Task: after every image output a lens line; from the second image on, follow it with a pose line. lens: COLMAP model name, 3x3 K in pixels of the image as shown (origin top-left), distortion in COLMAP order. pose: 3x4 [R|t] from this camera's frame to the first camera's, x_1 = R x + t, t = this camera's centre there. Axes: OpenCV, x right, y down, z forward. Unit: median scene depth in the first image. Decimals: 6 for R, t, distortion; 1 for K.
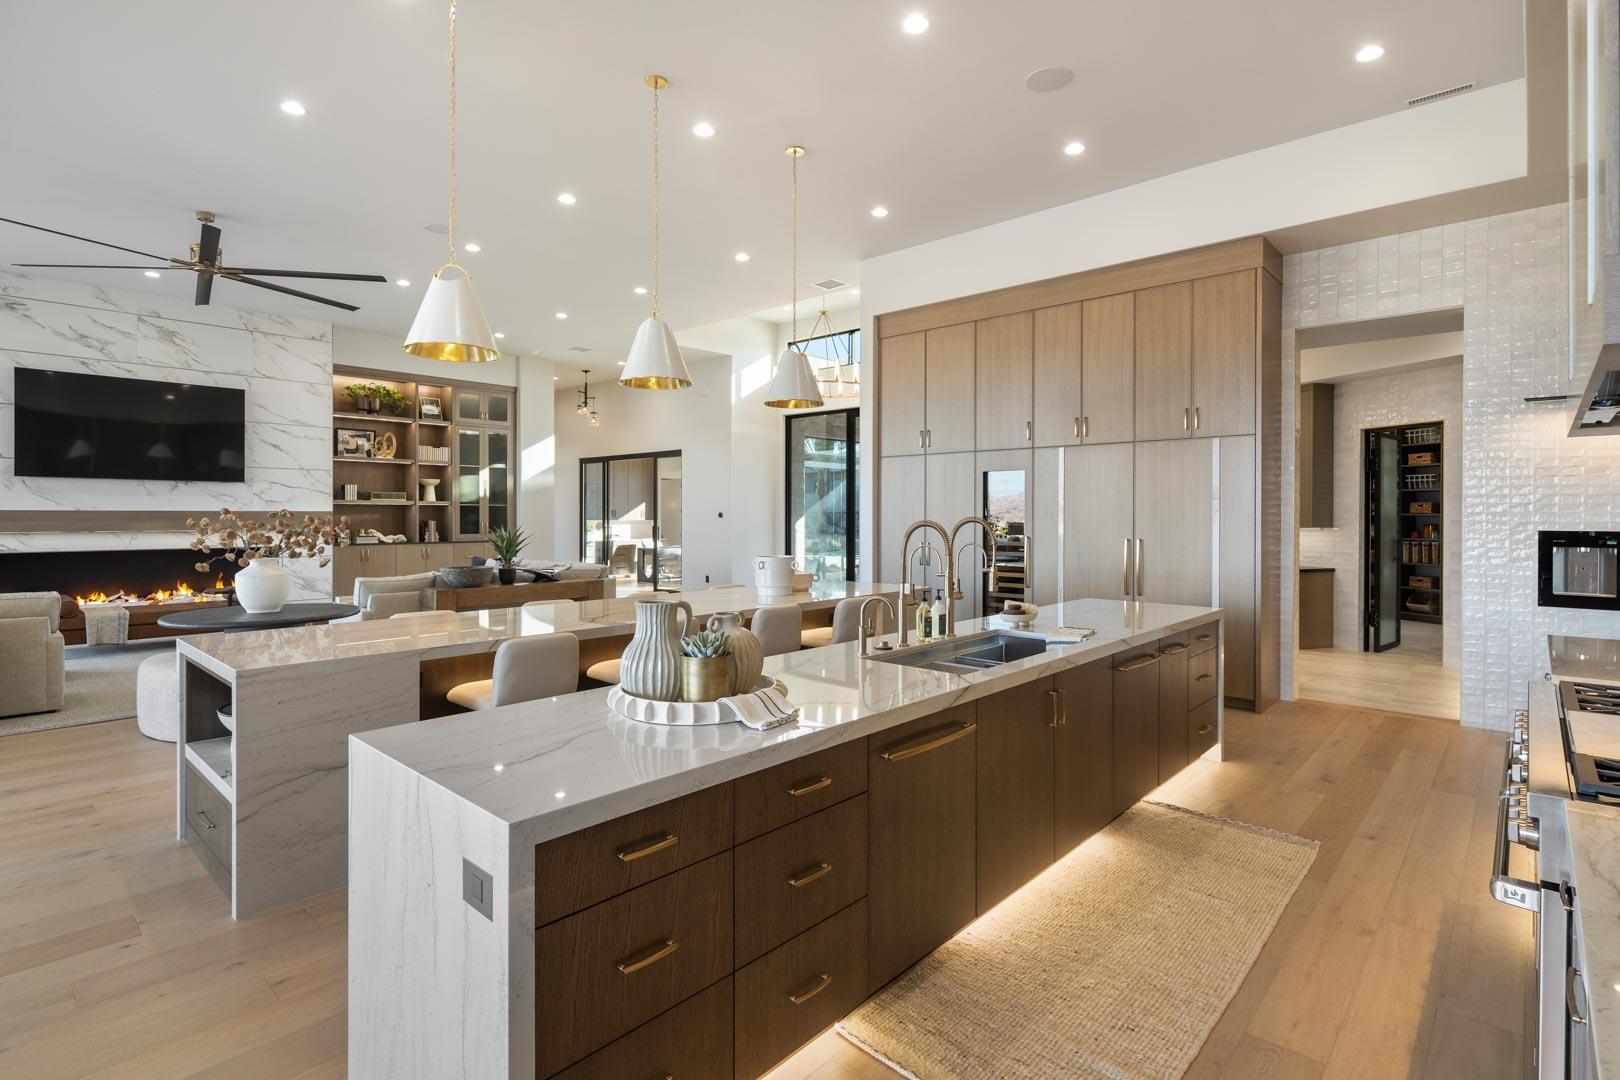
lens RADIAL K [[782.7, 0, 811.0], [0, 782.7, 515.2], [0, 0, 1]] dist [-0.000969, -0.001600]
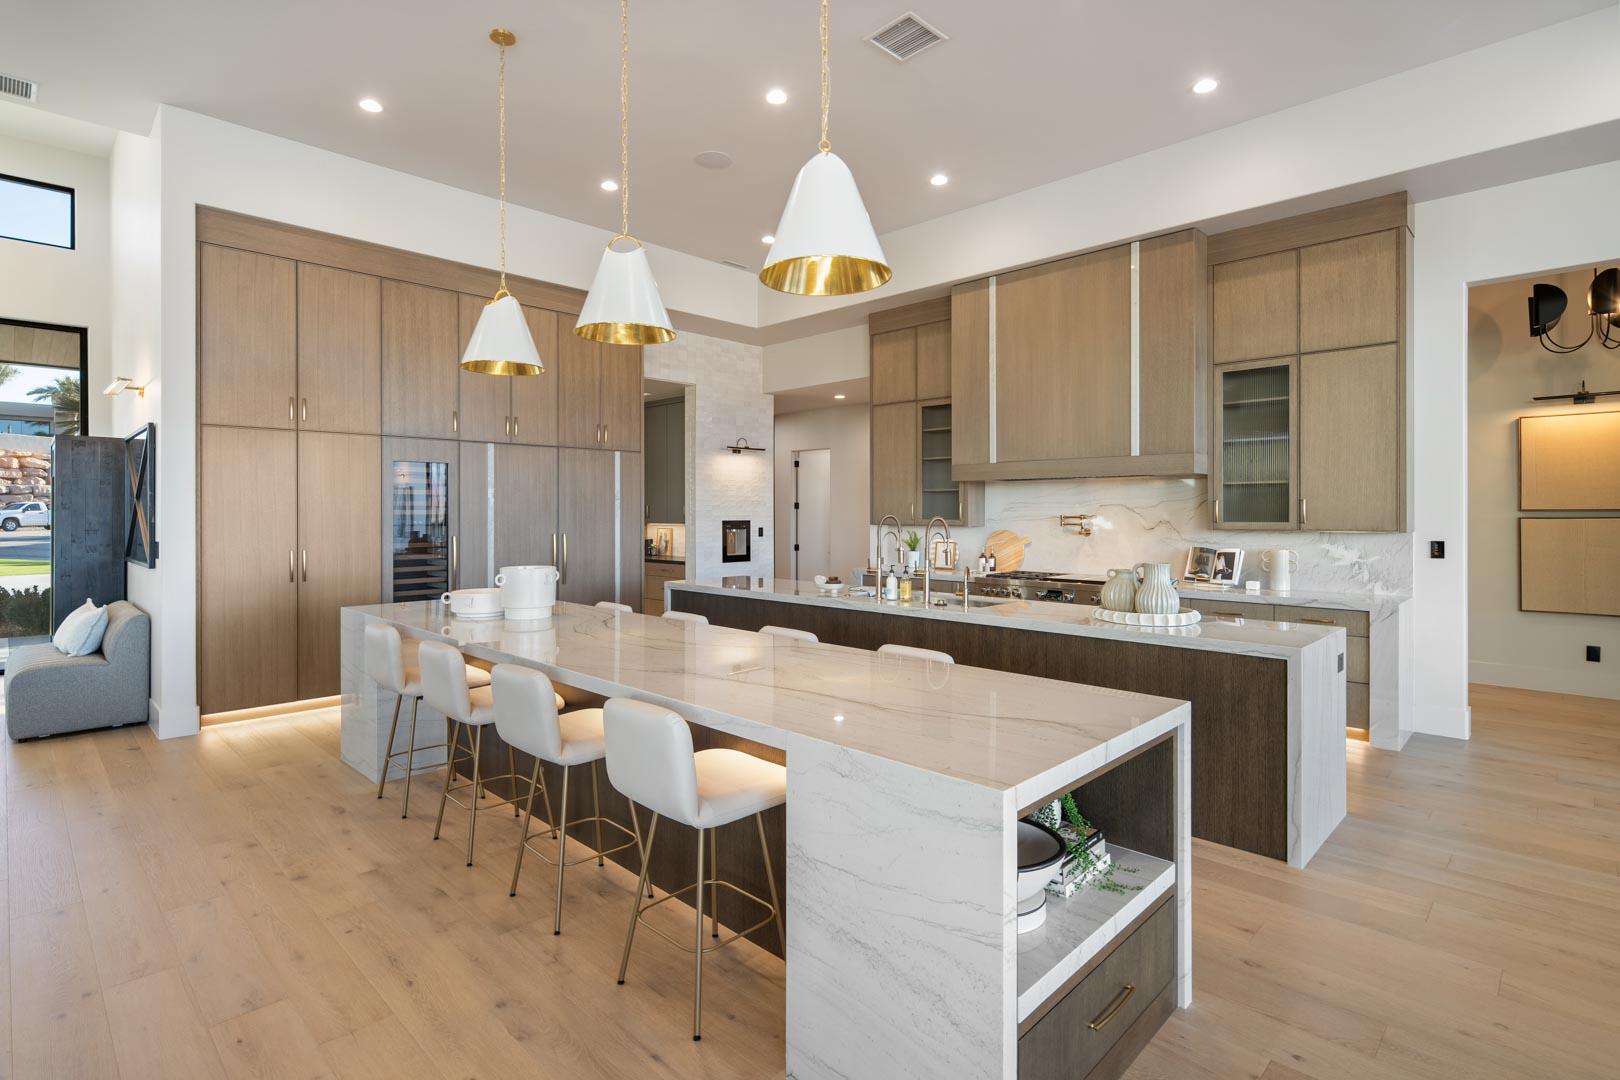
lens RADIAL K [[782.7, 0, 811.0], [0, 782.7, 515.2], [0, 0, 1]] dist [-0.000969, -0.001600]
pose [[0.033218, -0.005652, 0.999432, -0.665659], [0.002840, 0.999981, 0.005561, -0.001320], [-0.999444, 0.002653, 0.033233, 0.580167]]
